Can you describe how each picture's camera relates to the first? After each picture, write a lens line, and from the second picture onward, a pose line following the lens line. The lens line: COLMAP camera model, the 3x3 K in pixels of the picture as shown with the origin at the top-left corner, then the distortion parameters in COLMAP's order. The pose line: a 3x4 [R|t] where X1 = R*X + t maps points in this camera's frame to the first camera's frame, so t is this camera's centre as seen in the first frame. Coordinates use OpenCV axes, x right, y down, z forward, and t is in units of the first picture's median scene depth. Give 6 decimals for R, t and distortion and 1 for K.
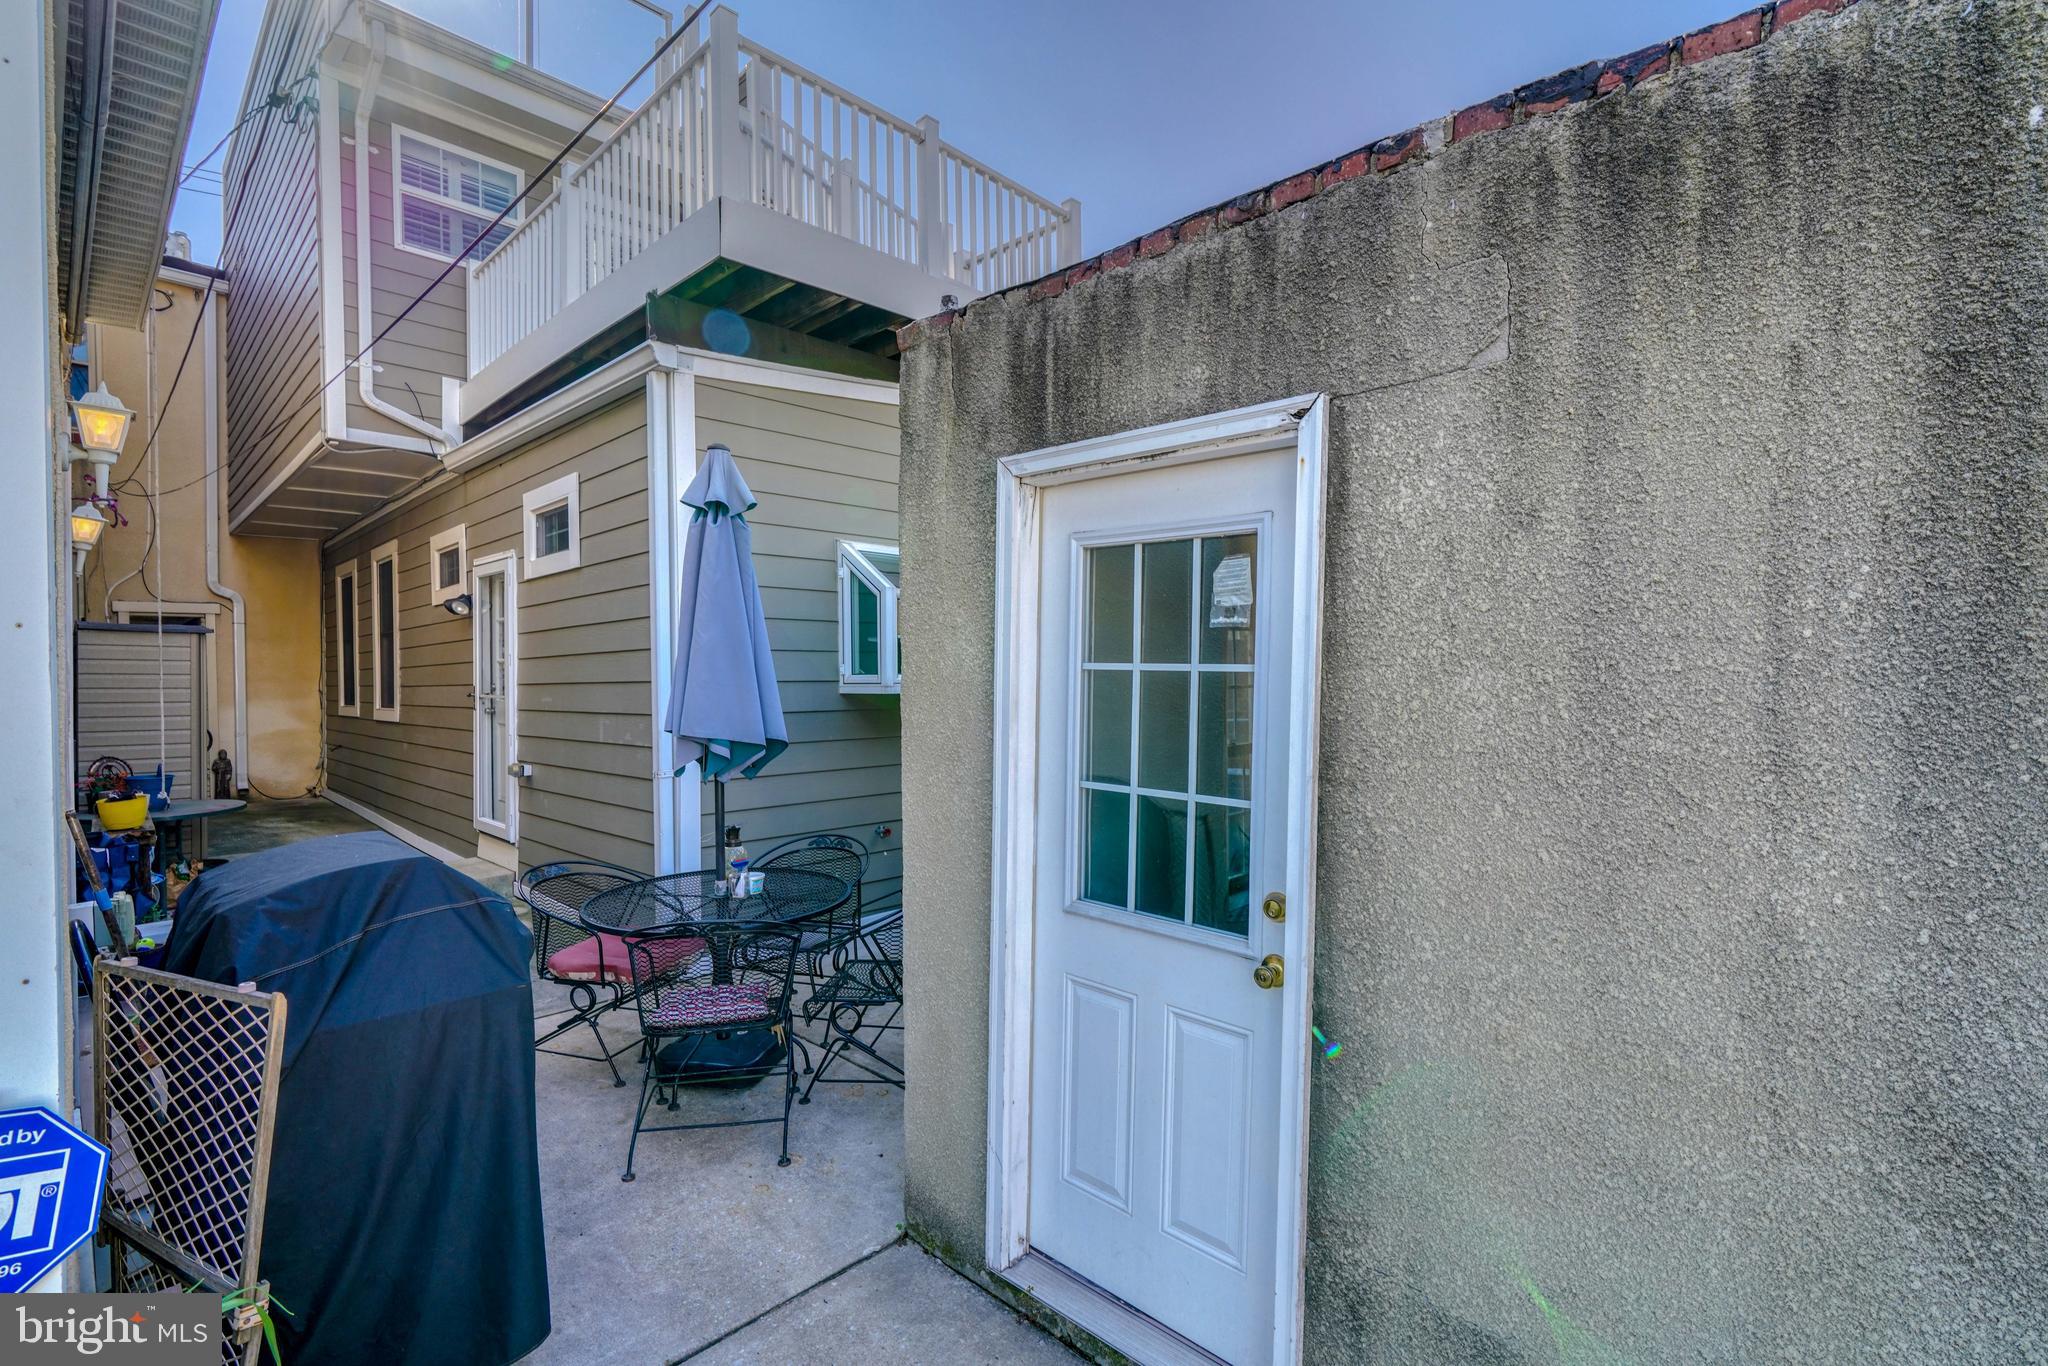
lens RADIAL K [[934.3, 0, 1025.8], [0, 934.3, 683.7], [0, 0, 1]] dist [-0.010301, 0.002439]
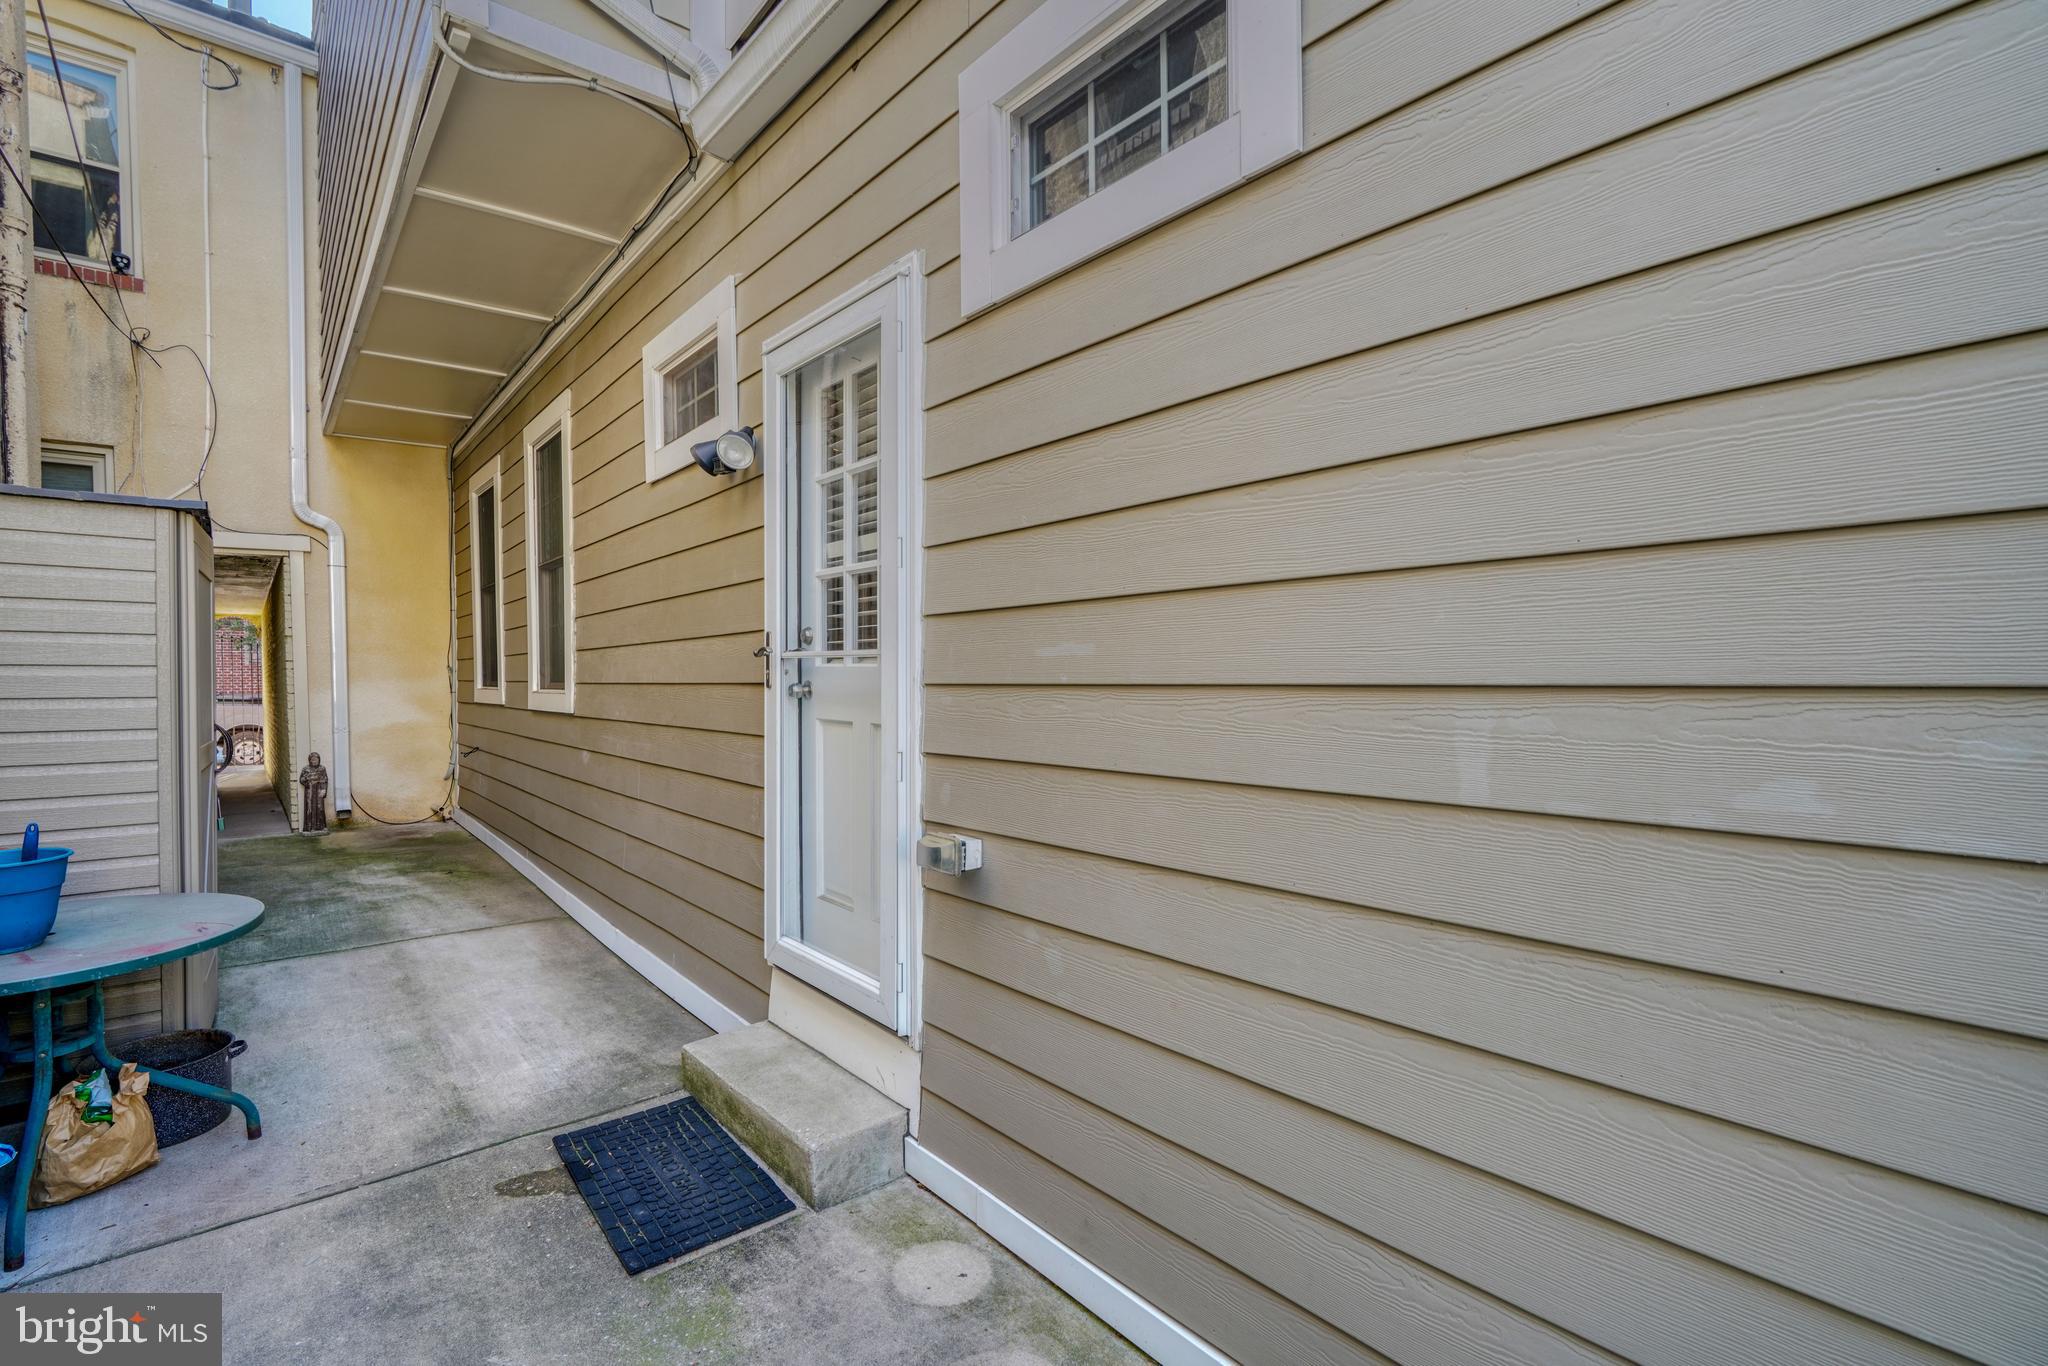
lens RADIAL K [[934.3, 0, 1022.3], [0, 934.3, 685.4], [0, 0, 1]] dist [-0.010301, 0.002439]
pose [[0.994392, 0.002420, -0.105728, -0.295869], [-0.001450, 0.999956, 0.009255, 0.015829], [0.105746, -0.009050, 0.994352, 0.401848]]
